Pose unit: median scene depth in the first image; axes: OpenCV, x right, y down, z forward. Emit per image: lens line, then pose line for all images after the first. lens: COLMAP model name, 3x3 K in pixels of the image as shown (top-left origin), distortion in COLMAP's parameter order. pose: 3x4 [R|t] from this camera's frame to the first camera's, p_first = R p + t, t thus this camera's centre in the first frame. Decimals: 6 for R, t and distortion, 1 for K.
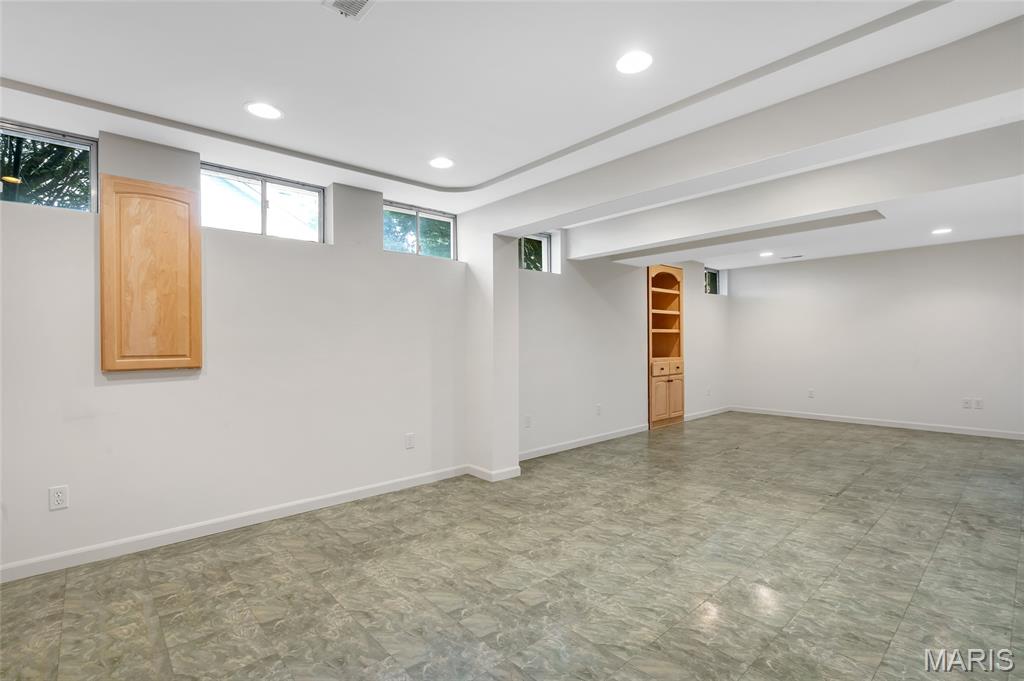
lens RADIAL K [[479.1, 0, 504.8], [0, 479.1, 341.9], [0, 0, 1]] dist [-0.001789, 0.000314]
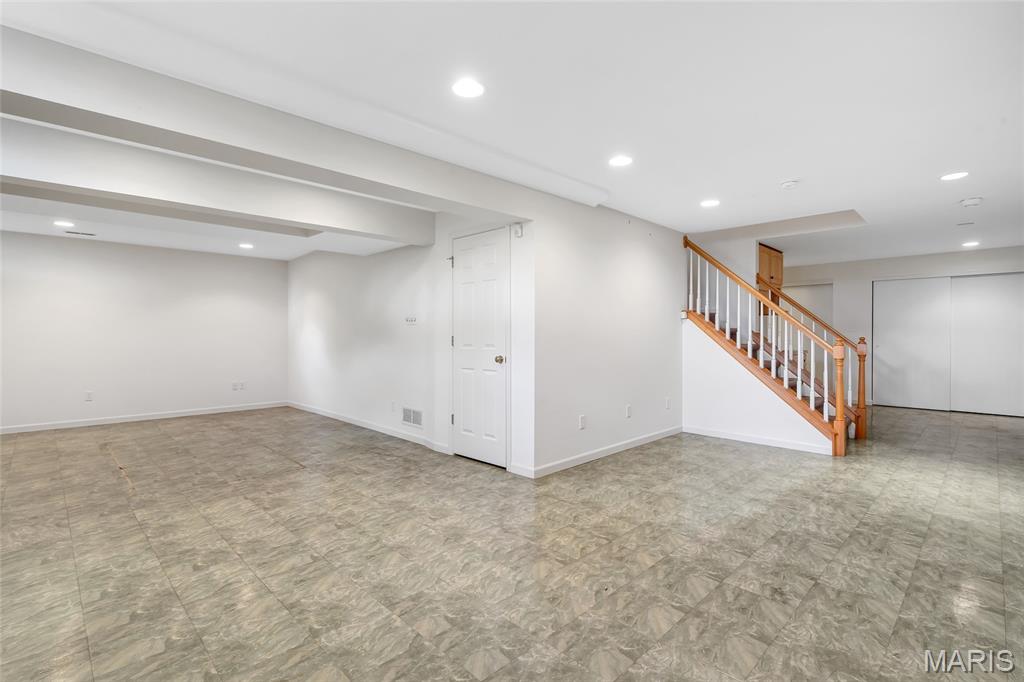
lens RADIAL K [[472.1, 0, 513.7], [0, 472.1, 361.7], [0, 0, 1]] dist [-0.000252, 0.000164]
pose [[-0.062125, -0.048733, 0.996878, -0.580086], [-0.002975, 0.998812, 0.048642, 0.003670], [-0.998064, 0.000056, -0.062197, 0.662881]]
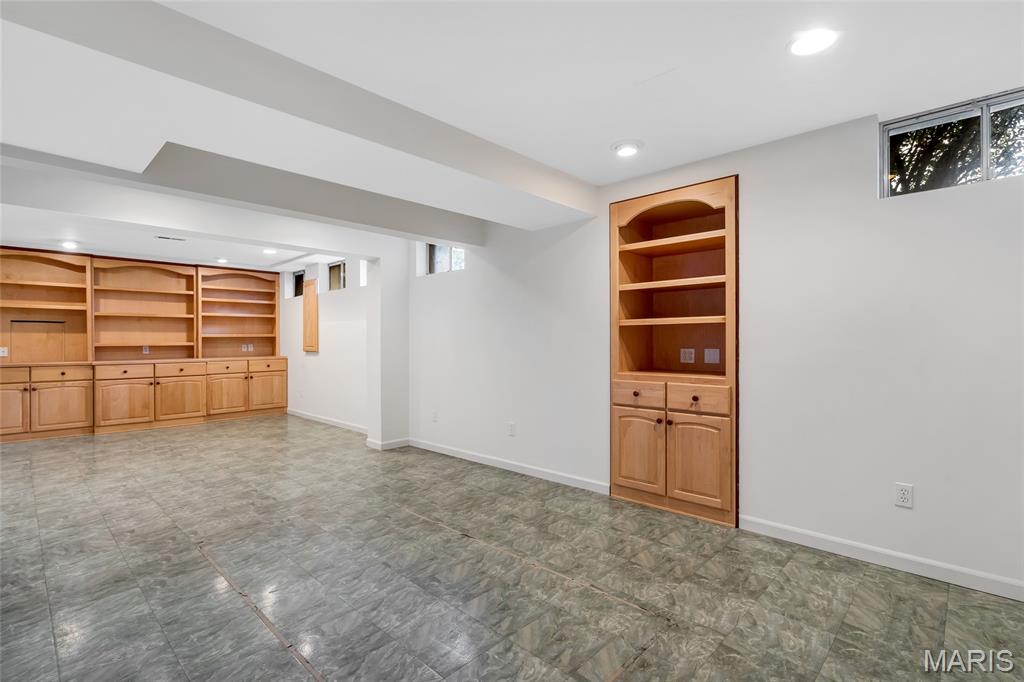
lens RADIAL K [[479.1, 0, 504.8], [0, 479.1, 342.4], [0, 0, 1]] dist [-0.001789, 0.000314]
pose [[0.067050, 0.011378, -0.997685, 1.772096], [0.004251, 0.999923, 0.011689, -0.014709], [0.997741, -0.005025, 0.066996, 1.716869]]
